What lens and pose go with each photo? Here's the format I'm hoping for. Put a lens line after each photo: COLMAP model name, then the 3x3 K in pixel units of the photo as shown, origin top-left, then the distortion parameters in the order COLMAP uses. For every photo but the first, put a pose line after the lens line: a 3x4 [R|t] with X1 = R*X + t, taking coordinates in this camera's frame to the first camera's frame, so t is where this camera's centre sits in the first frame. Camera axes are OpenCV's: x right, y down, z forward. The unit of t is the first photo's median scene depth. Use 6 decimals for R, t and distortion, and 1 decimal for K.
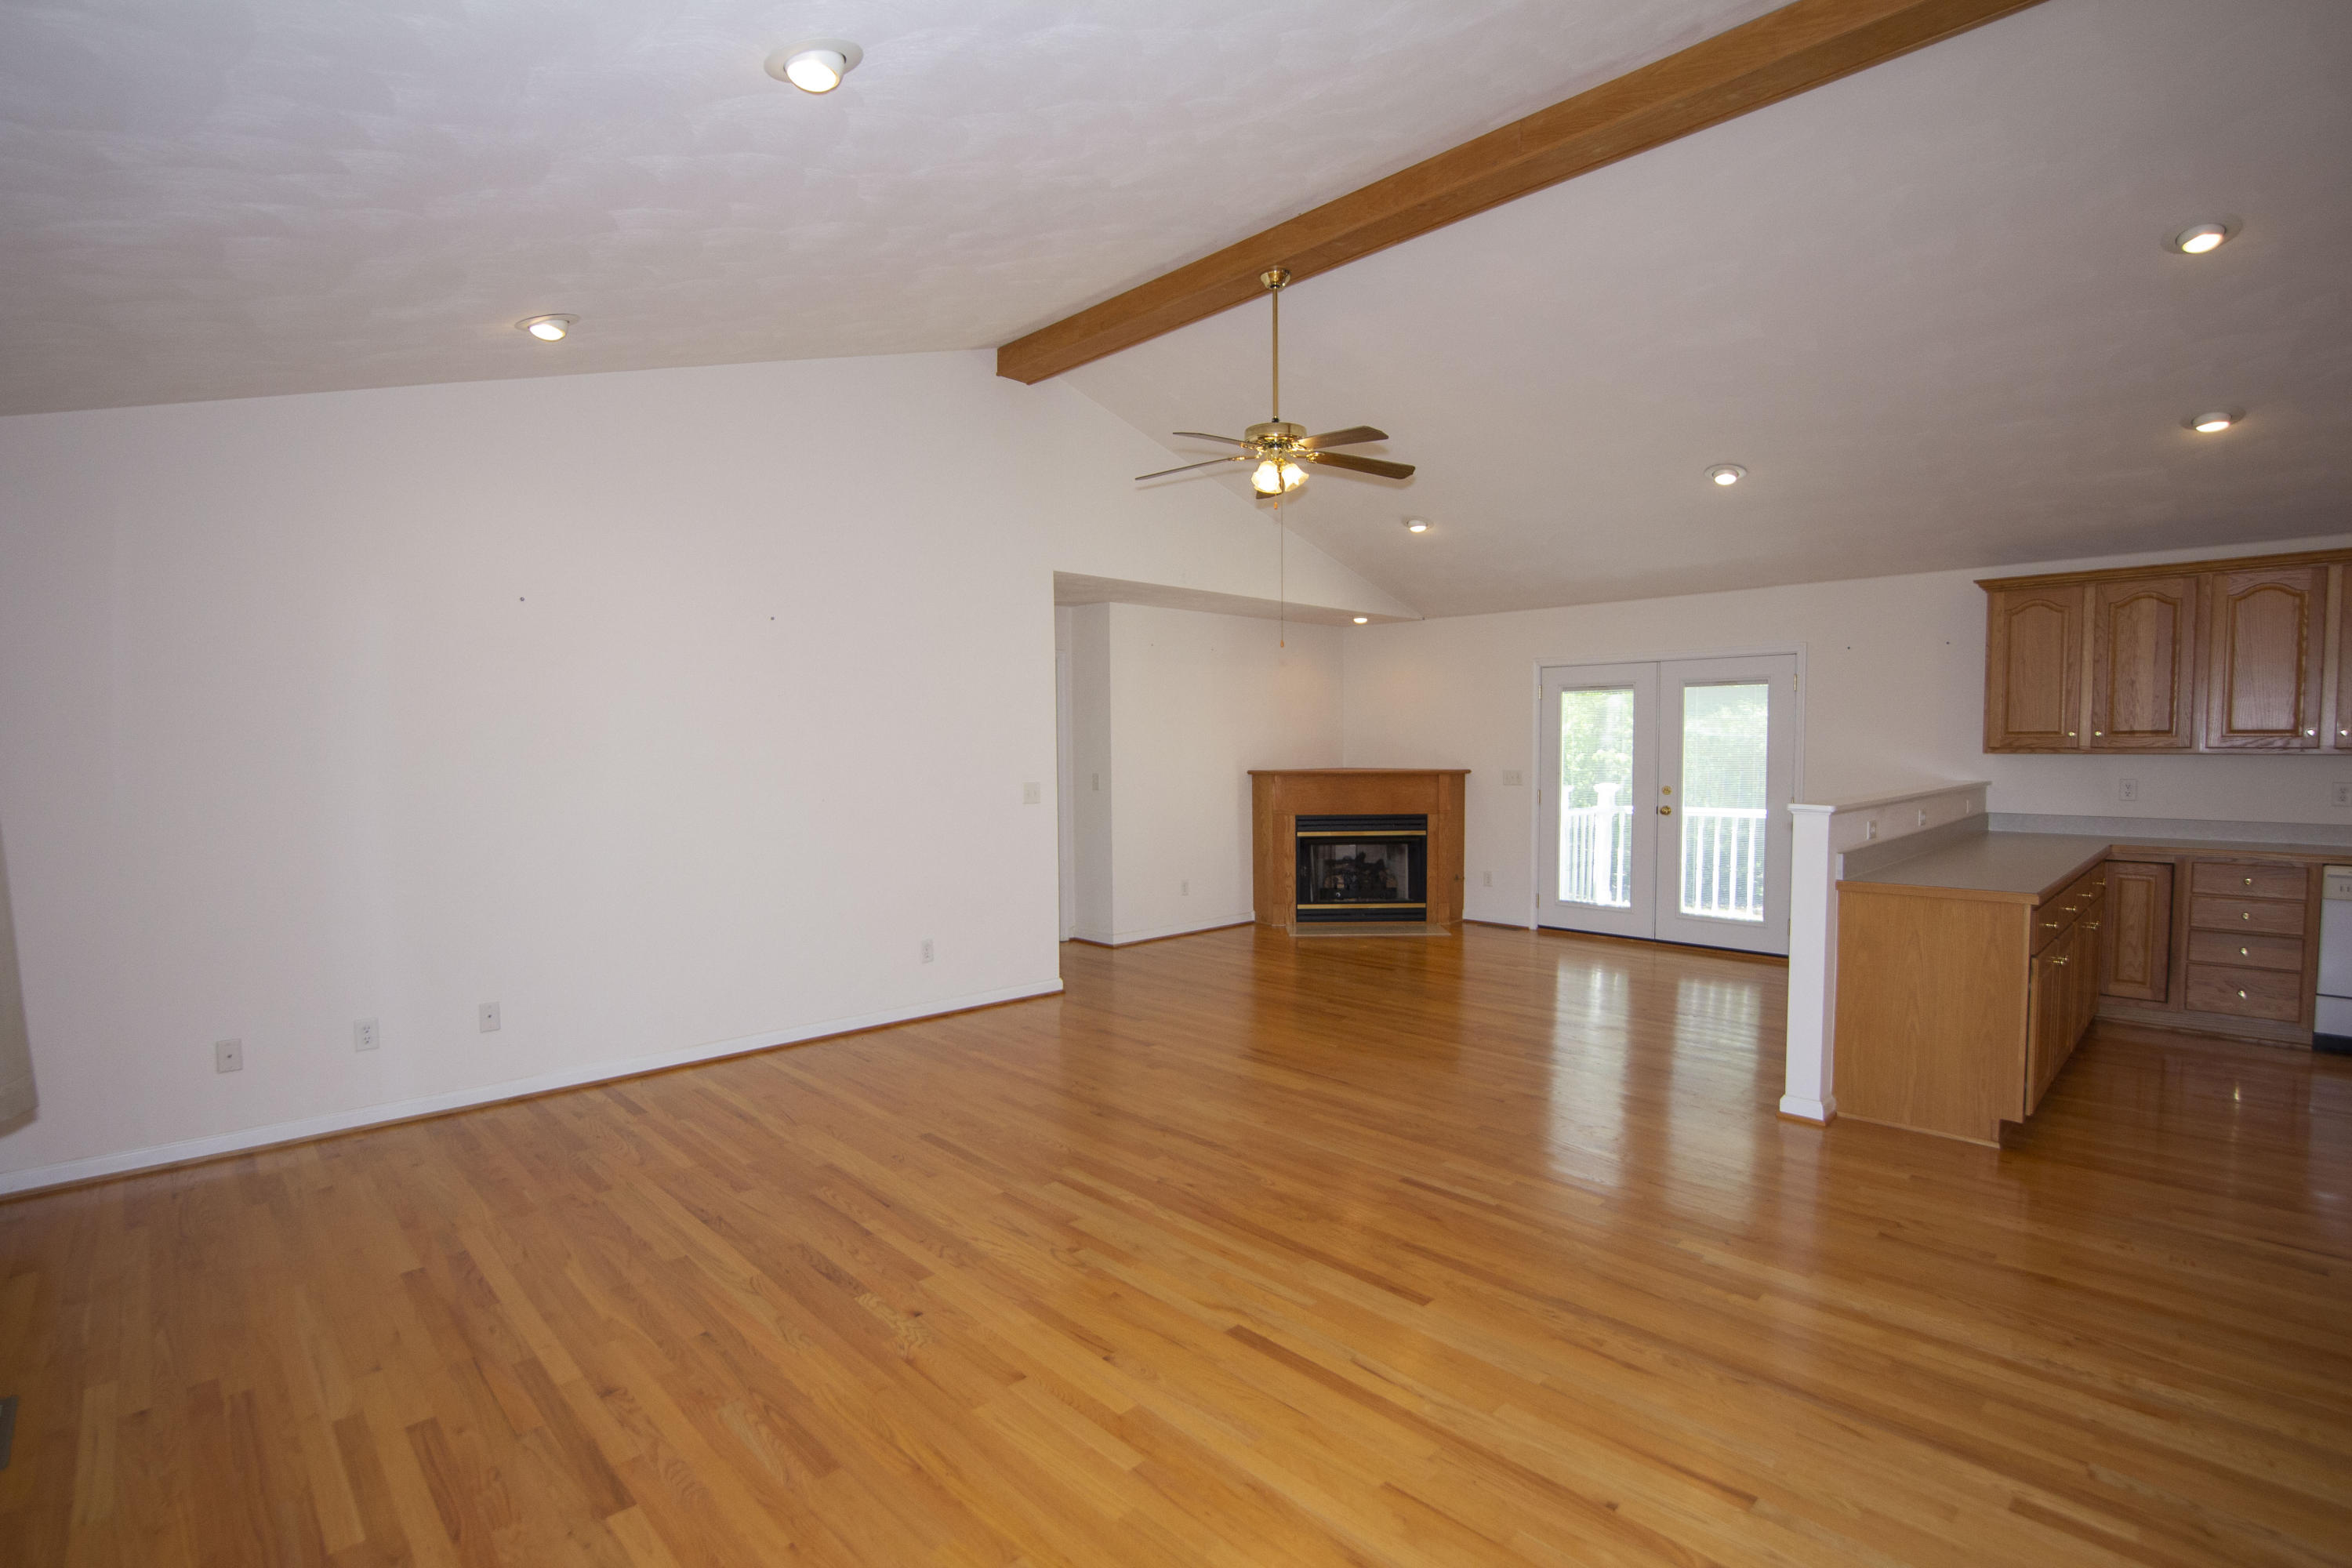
lens RADIAL K [[1101.6, 0, 1173.0], [0, 1101.6, 803.1], [0, 0, 1]] dist [-0.037698, 0.007541]
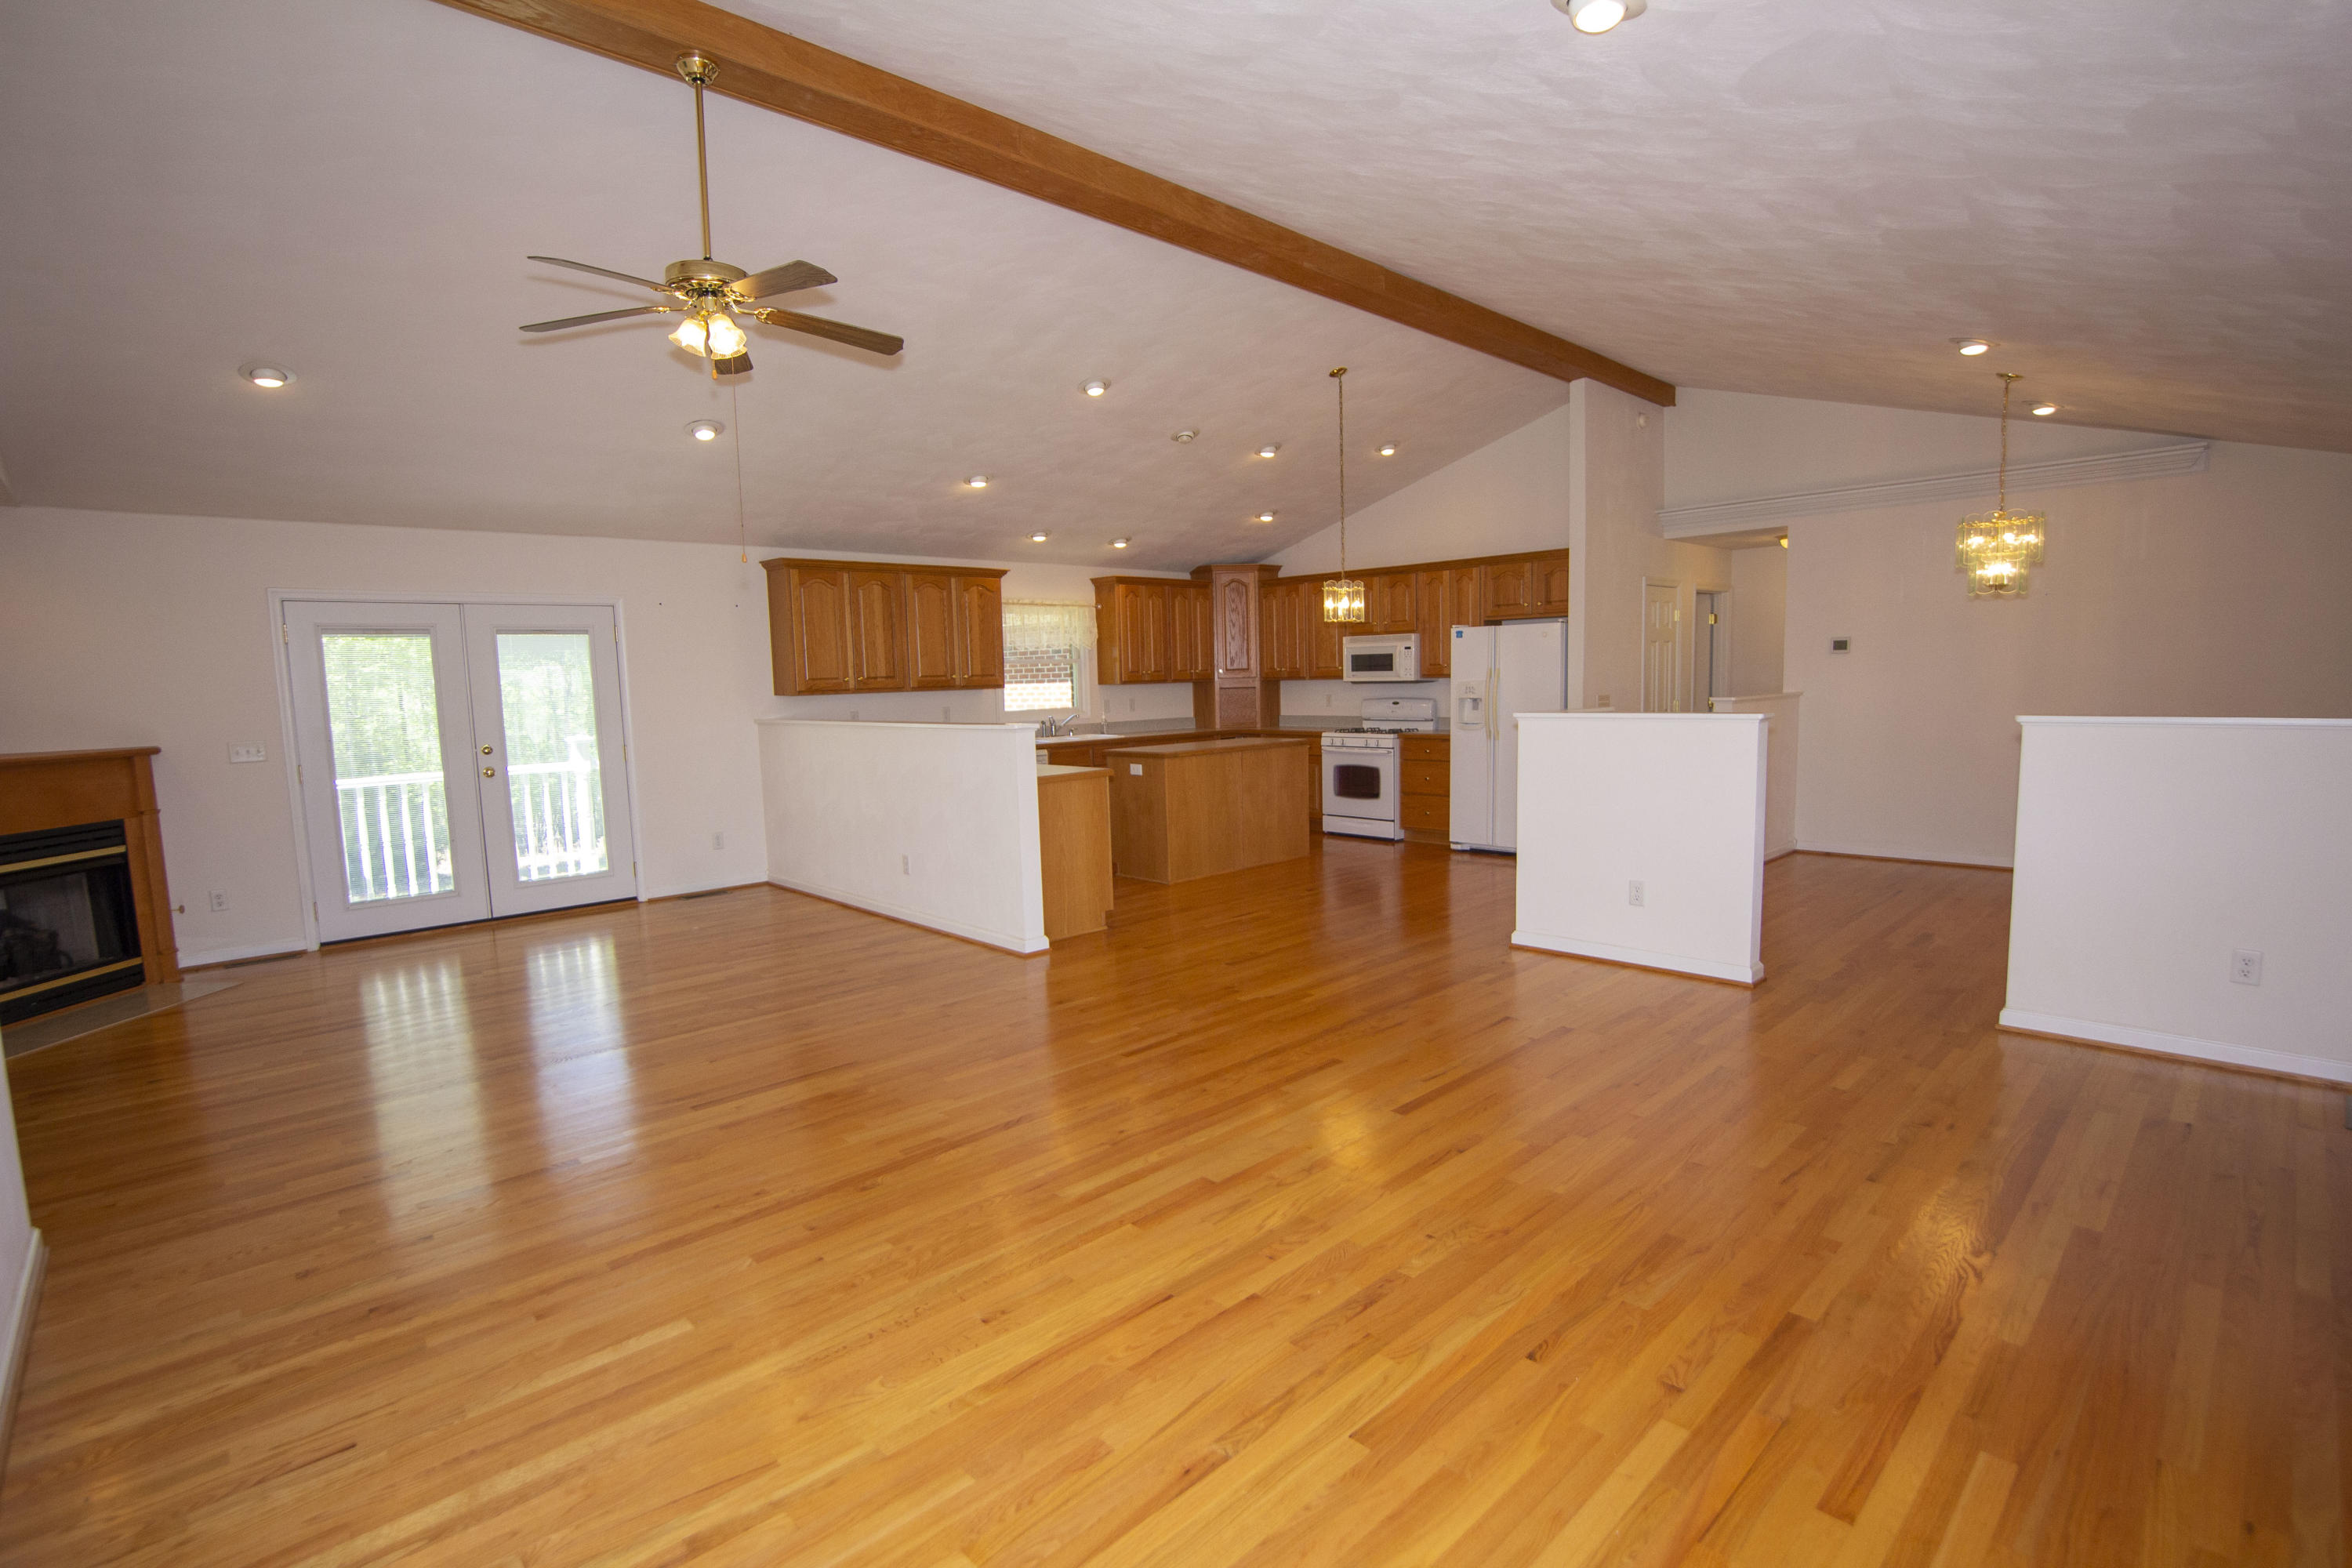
lens RADIAL K [[1101.6, 0, 1173.0], [0, 1101.6, 803.1], [0, 0, 1]] dist [-0.037698, 0.007541]
pose [[0.007021, -0.109321, 0.993982, -0.496356], [0.081733, 0.990743, 0.108388, -0.021972], [-0.996630, 0.080480, 0.015891, 0.496345]]
